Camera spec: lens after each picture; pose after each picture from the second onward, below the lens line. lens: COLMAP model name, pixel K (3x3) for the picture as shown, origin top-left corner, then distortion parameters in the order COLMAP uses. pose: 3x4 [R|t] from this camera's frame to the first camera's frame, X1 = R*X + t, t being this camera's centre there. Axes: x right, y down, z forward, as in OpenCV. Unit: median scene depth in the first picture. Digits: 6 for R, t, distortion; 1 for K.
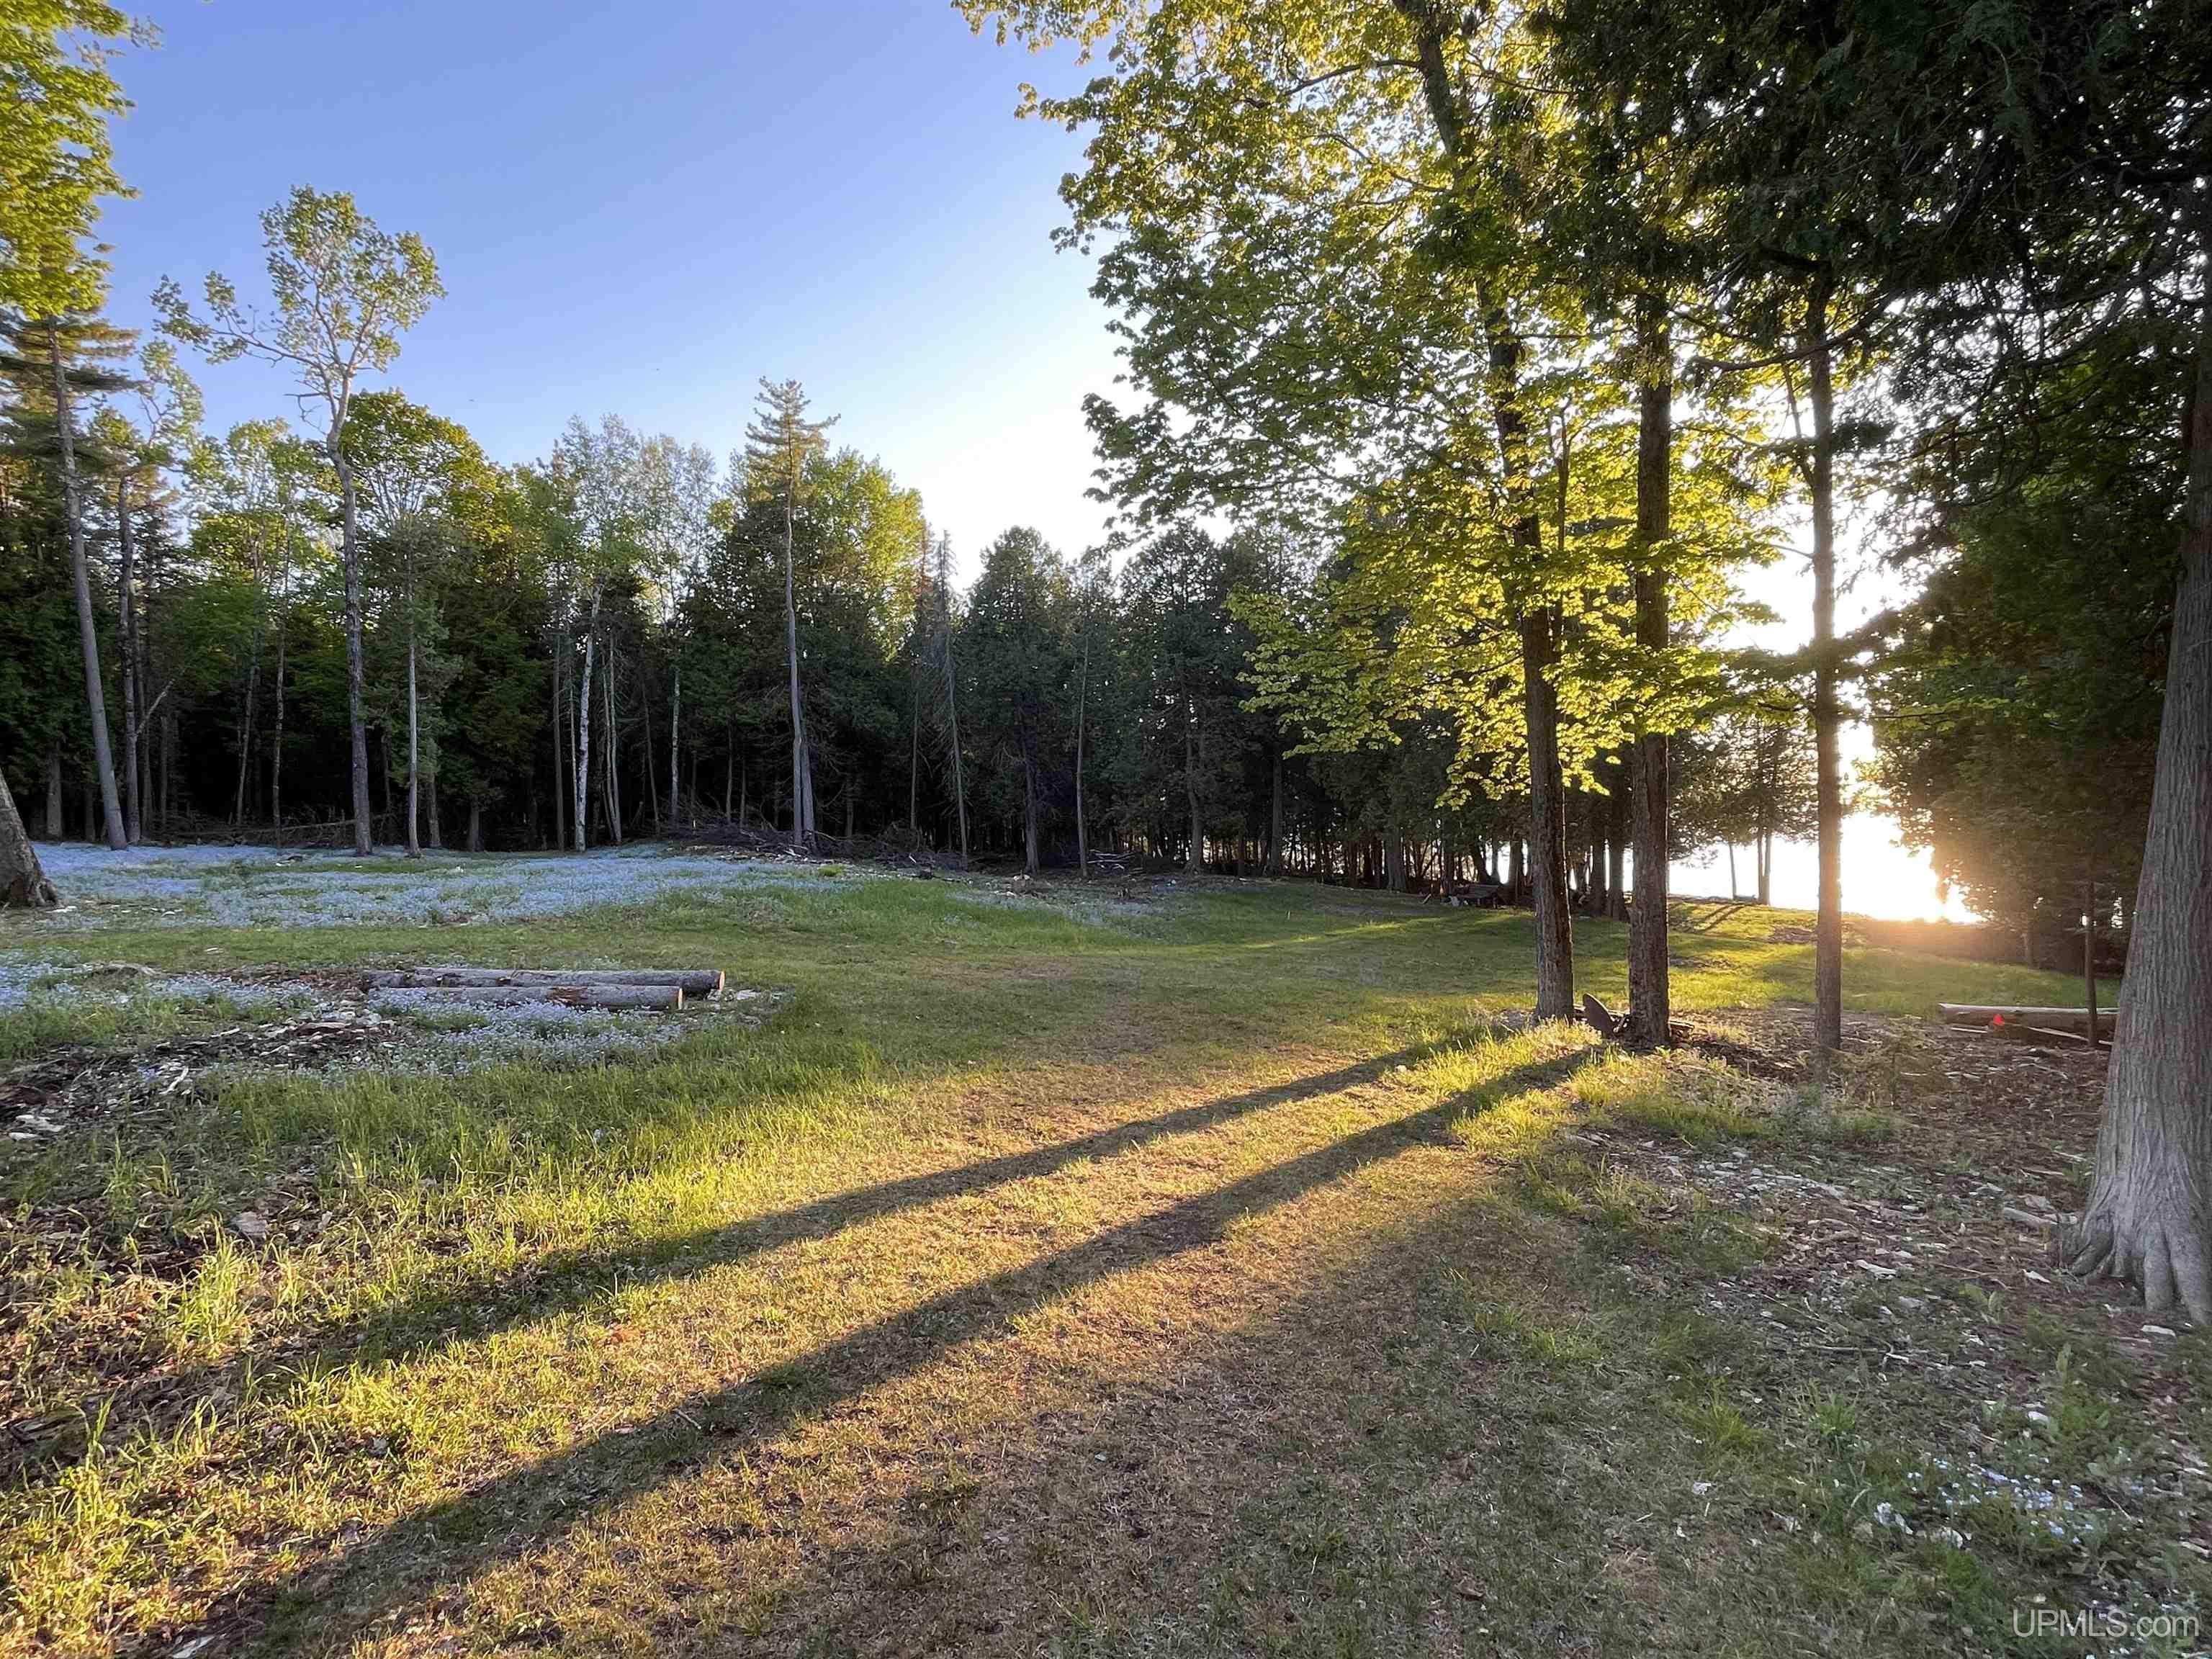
lens RADIAL K [[1108.8, 0, 1111.1], [0, 1108.8, 846.3], [0, 0, 1]] dist [0.004591, -0.001252]
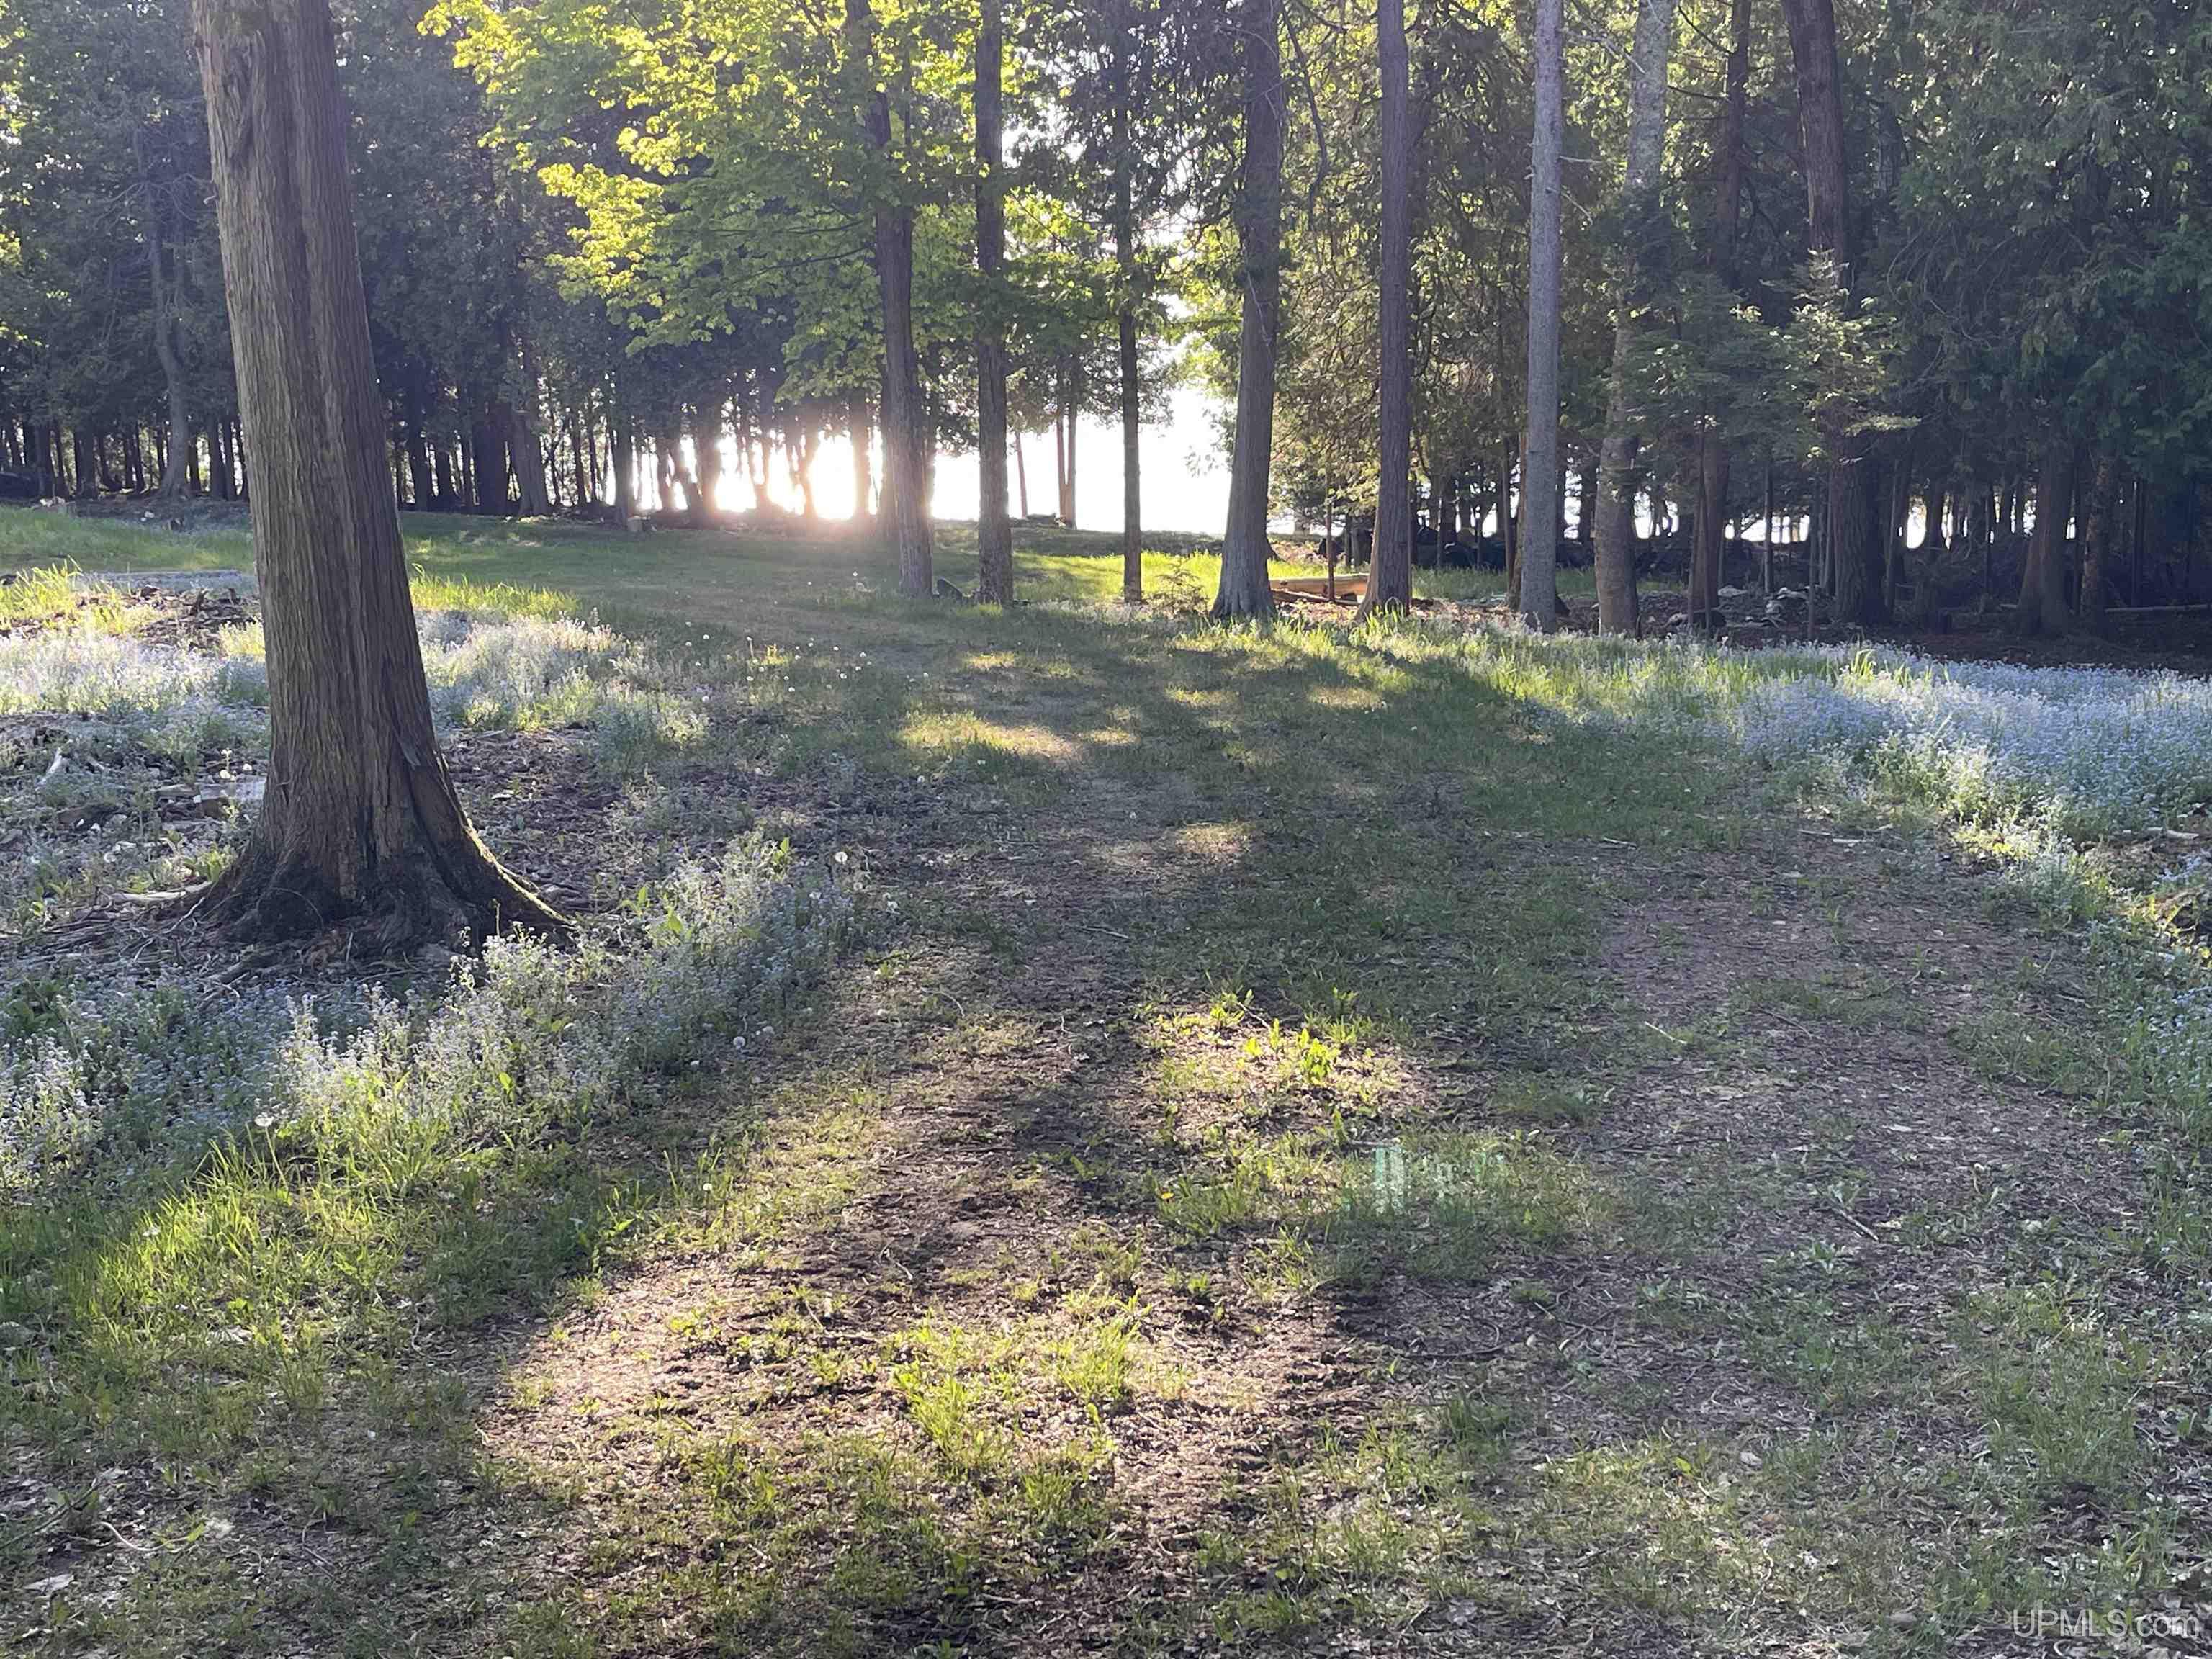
lens RADIAL K [[2670.0, 0, 1112.6], [0, 2670.0, 853.8], [0, 0, 1]] dist [0.042550, 0.000000]
pose [[0.851528, -0.097438, 0.515176, -0.205671], [0.017272, 0.987260, 0.158178, -0.004457], [-0.524025, -0.125795, 0.842362, -0.340173]]
